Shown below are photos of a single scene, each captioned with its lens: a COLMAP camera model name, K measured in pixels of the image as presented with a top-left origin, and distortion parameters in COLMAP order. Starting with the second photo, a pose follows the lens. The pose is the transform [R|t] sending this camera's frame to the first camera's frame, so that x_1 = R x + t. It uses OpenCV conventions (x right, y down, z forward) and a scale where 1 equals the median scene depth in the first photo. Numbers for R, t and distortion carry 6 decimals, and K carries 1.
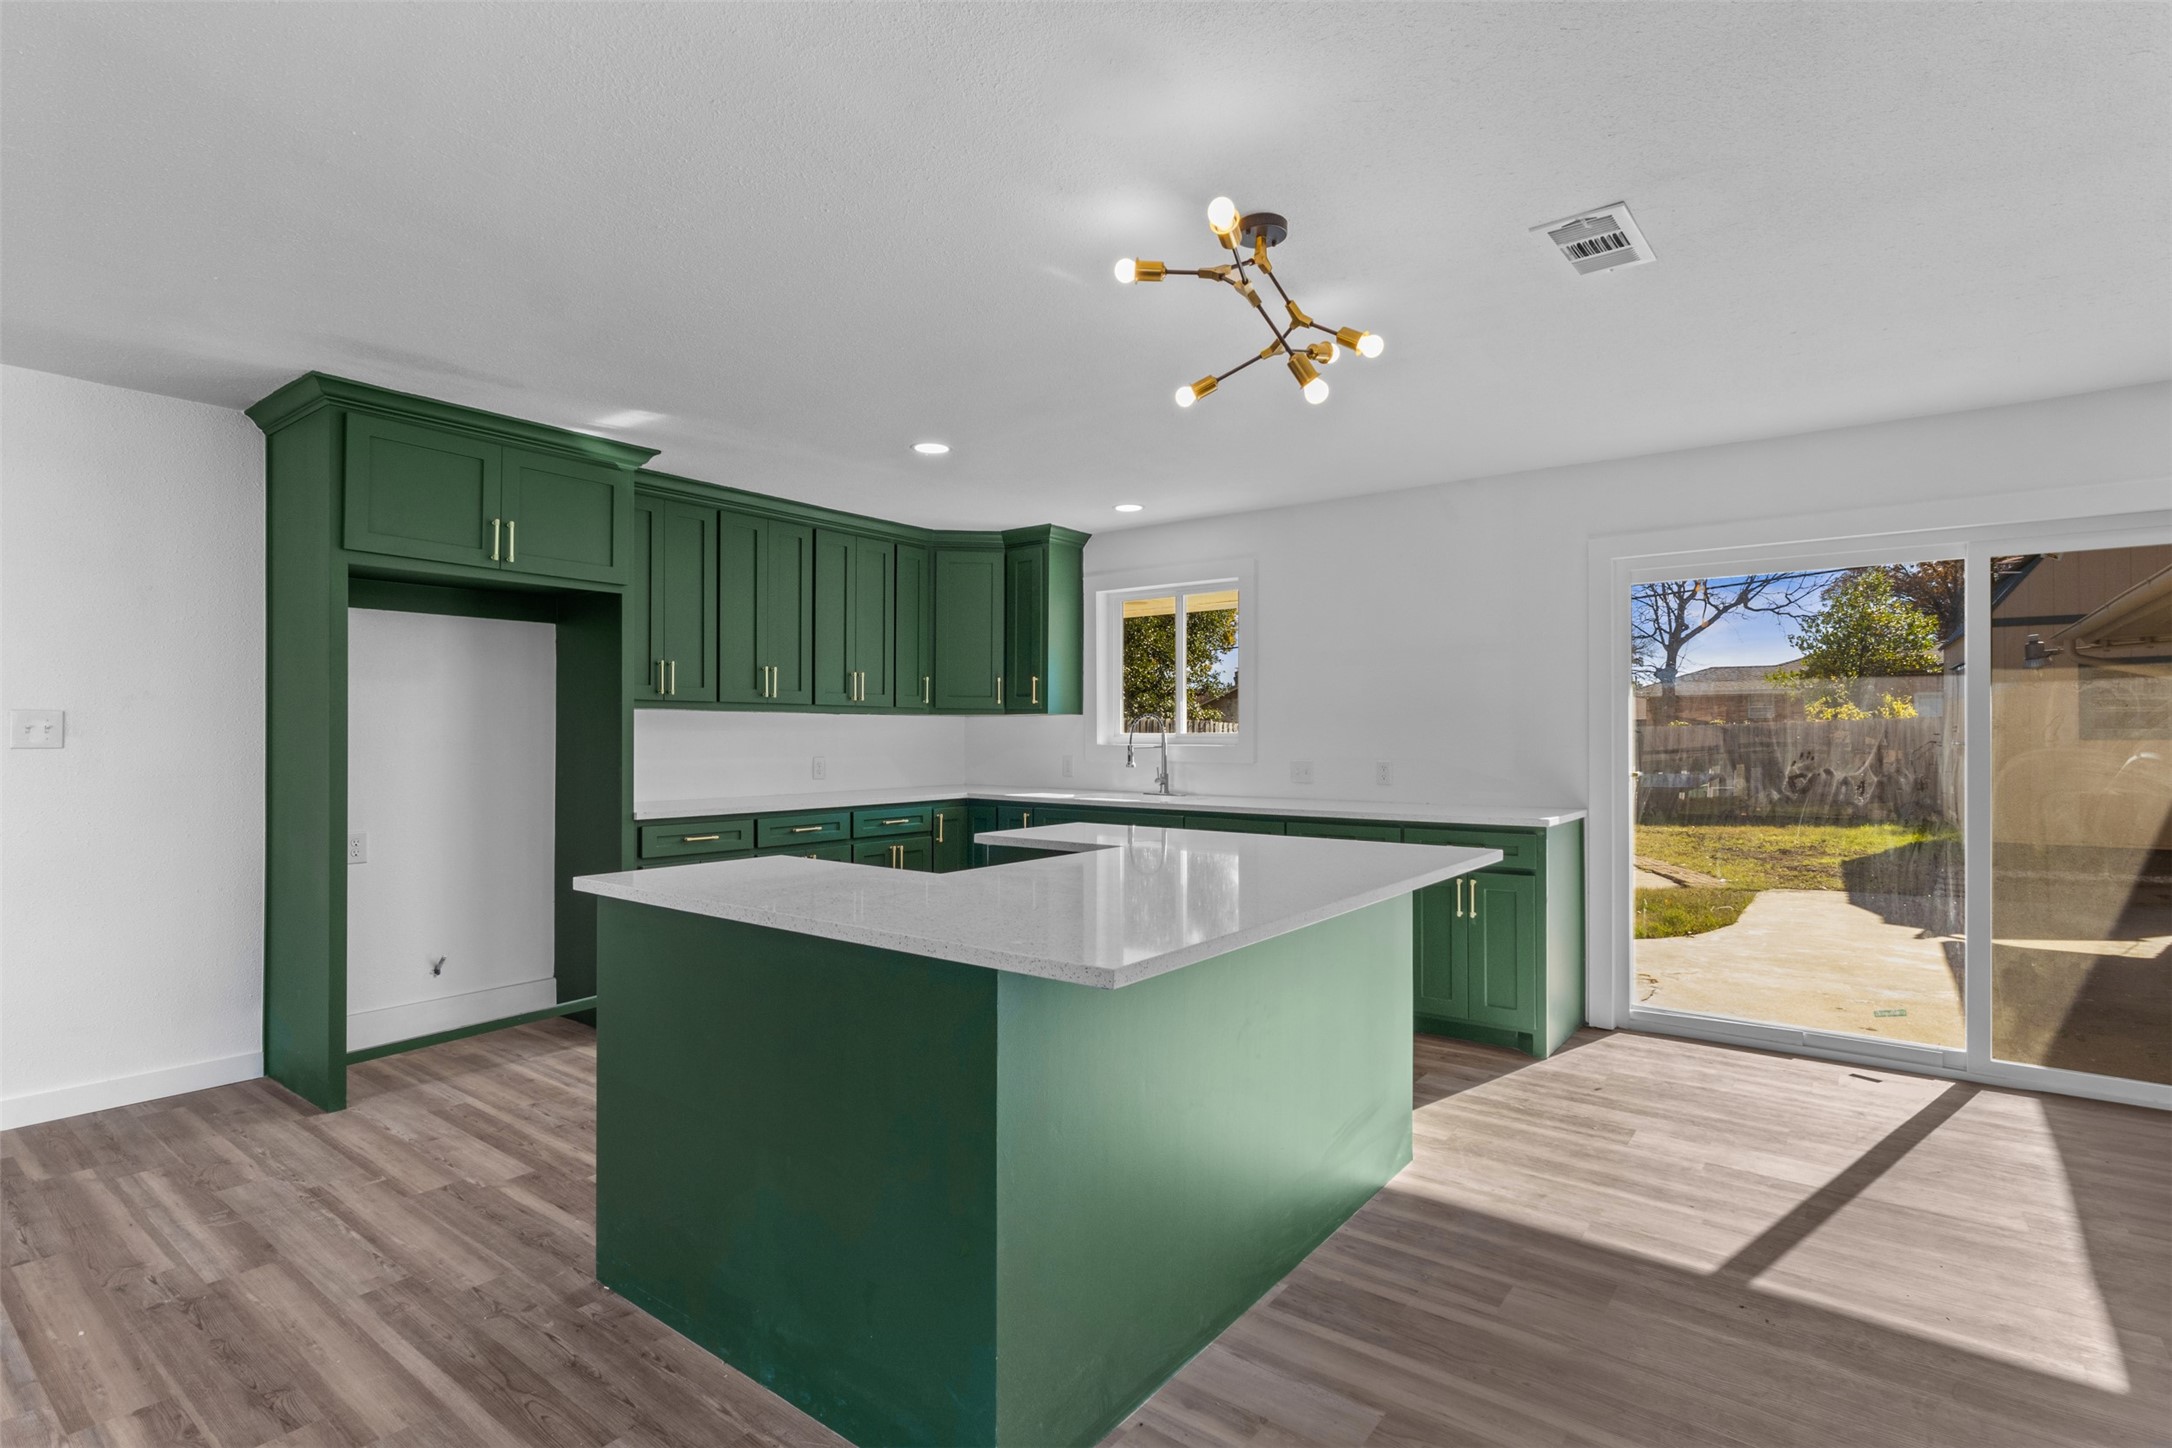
lens RADIAL K [[1051.5, 0, 1081.9], [0, 1051.5, 720.1], [0, 0, 1]] dist [-0.003903, 0.000163]
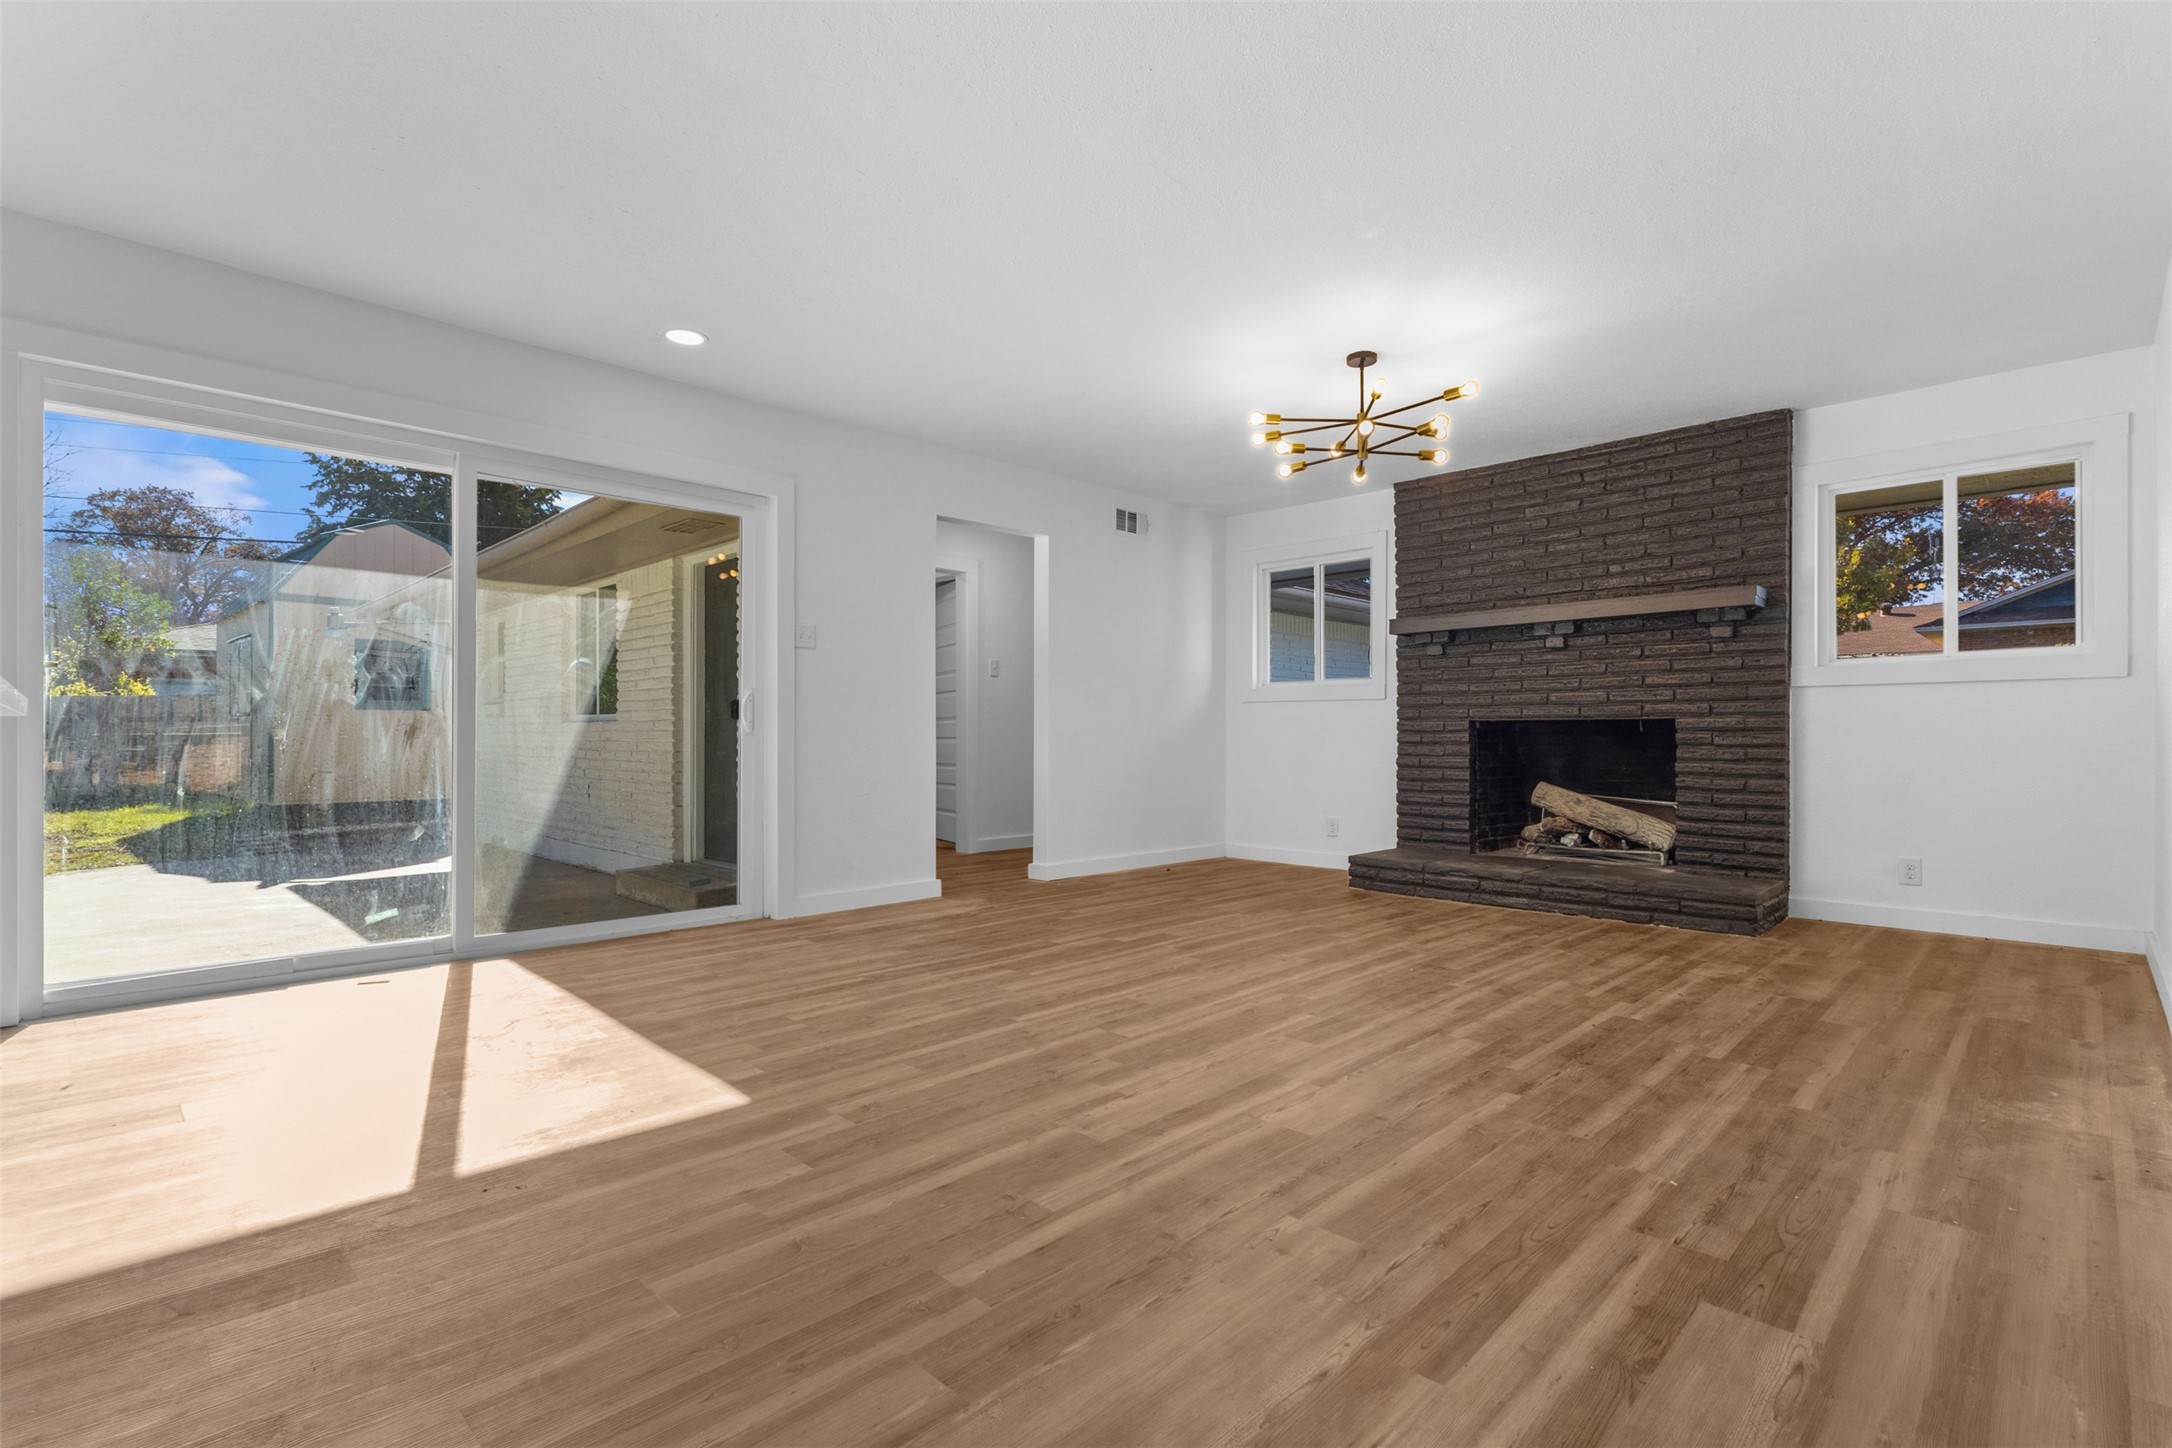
lens RADIAL K [[1007.2, 0, 1073.1], [0, 1007.2, 743.7], [0, 0, 1]] dist [-0.010686, 0.015967]
pose [[0.131068, -0.007371, 0.991346, -0.057300], [-0.012673, 0.999878, 0.009110, 0.076681], [-0.991292, -0.013757, 0.130959, 0.180039]]
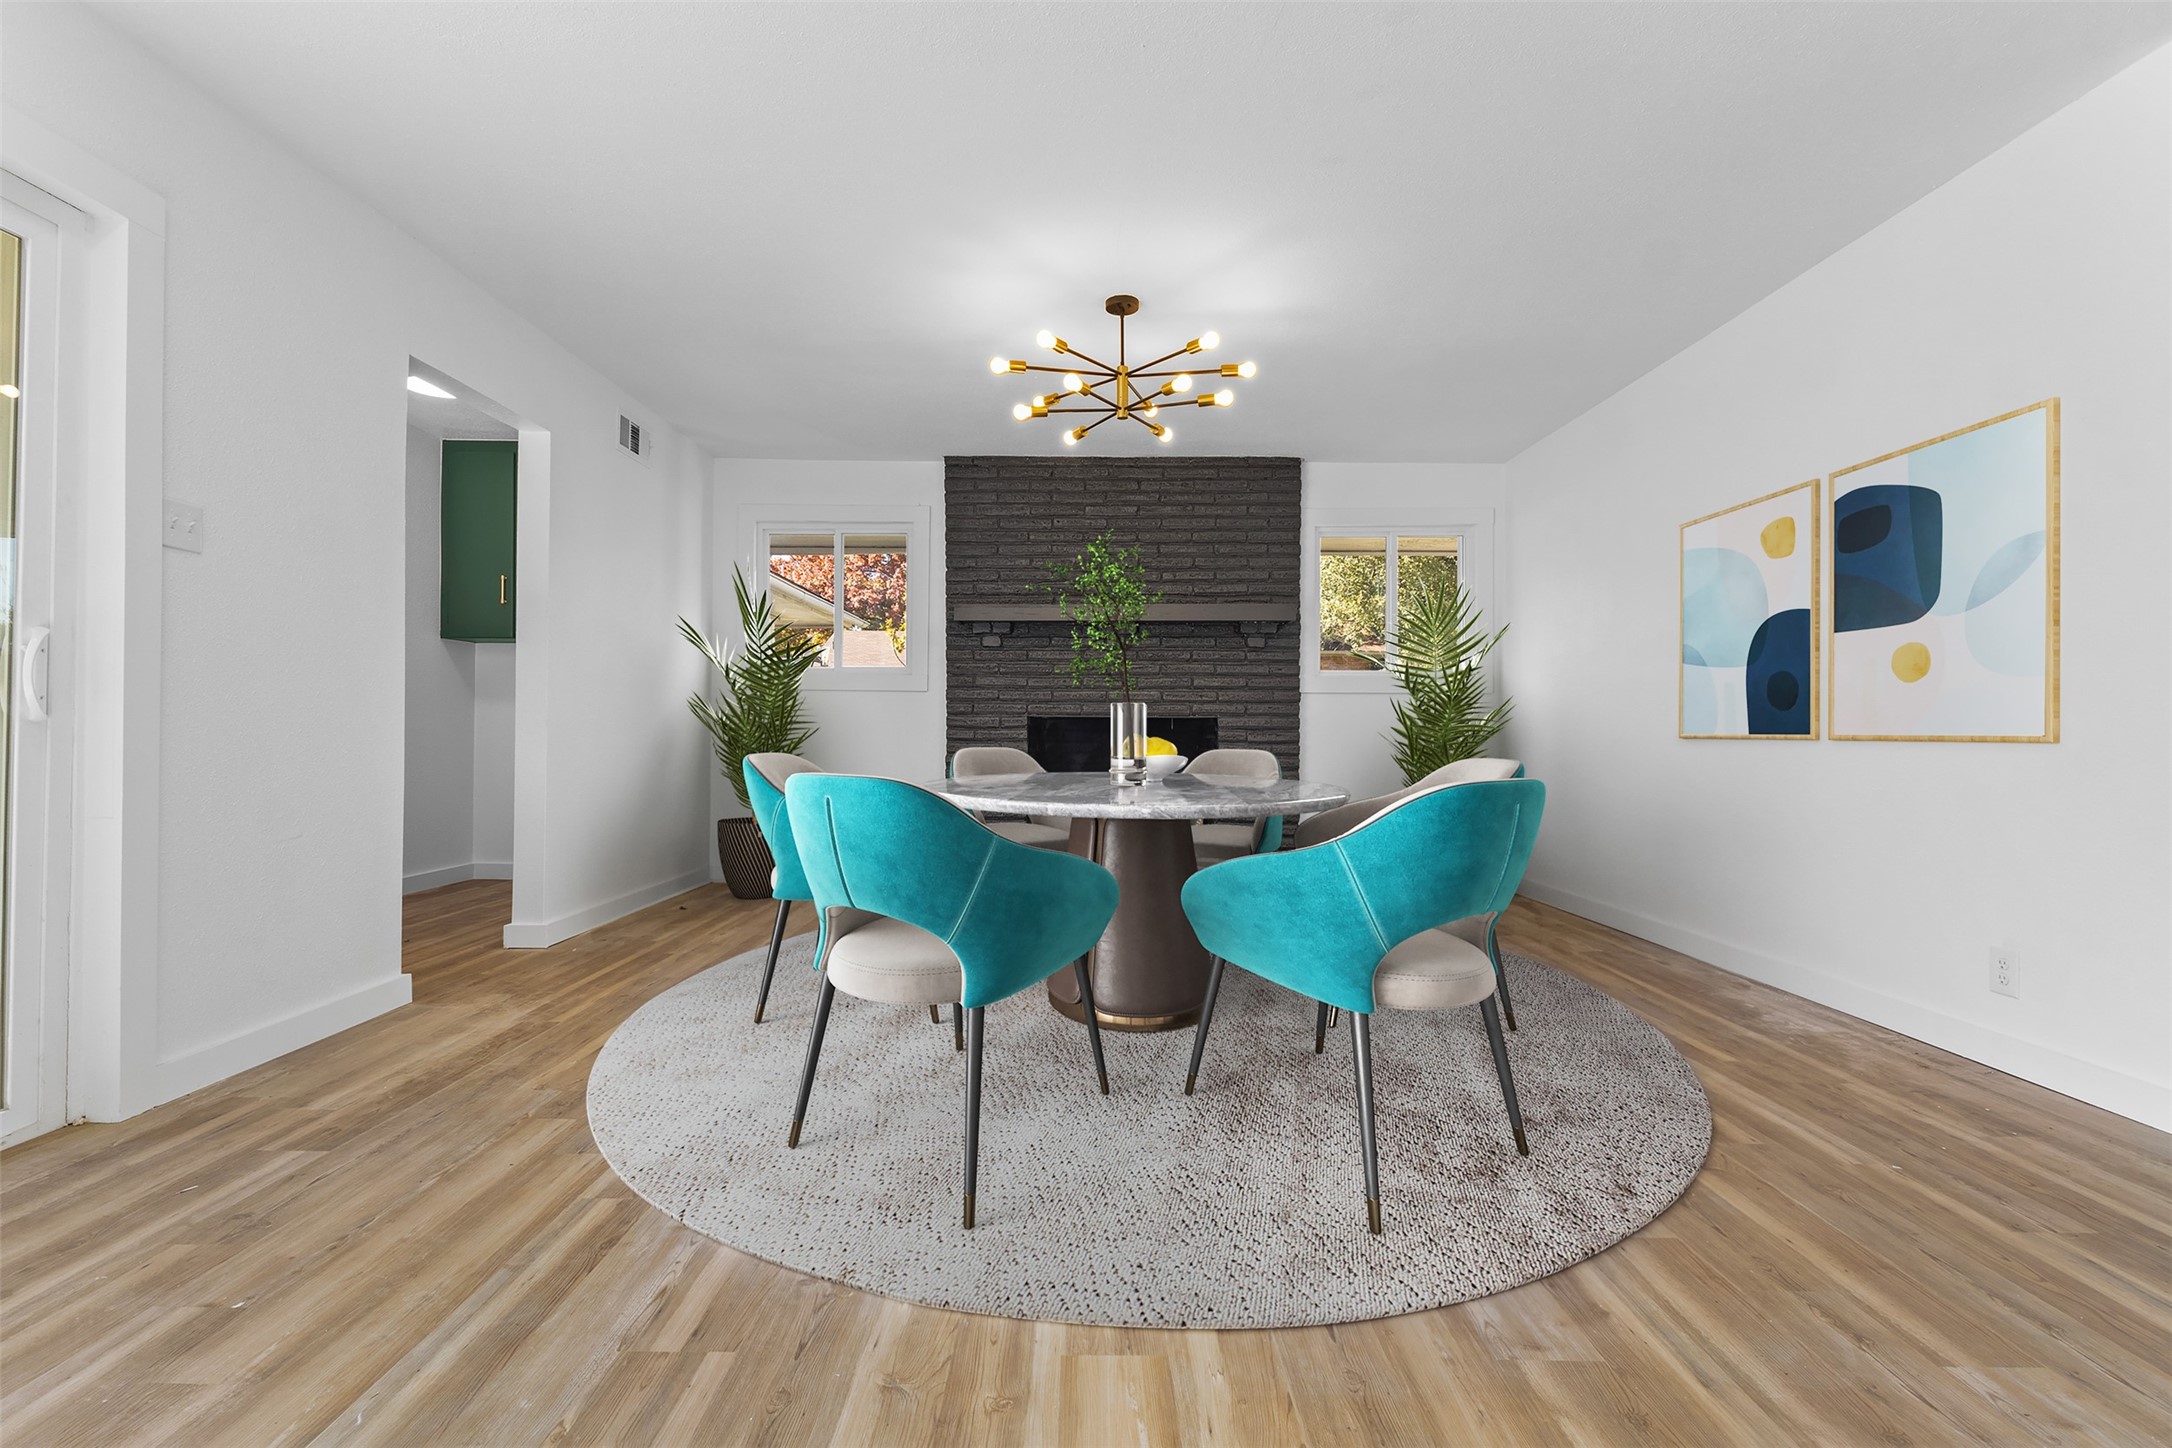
lens RADIAL K [[1002.6, 0, 1078.4], [0, 1002.6, 726.2], [0, 0, 1]] dist [0.001985, -0.000222]
pose [[-0.603159, 0.001655, 0.797619, 0.218574], [-0.016234, 0.999765, -0.014351, 0.080371], [-0.797456, -0.021605, -0.602990, 0.491393]]
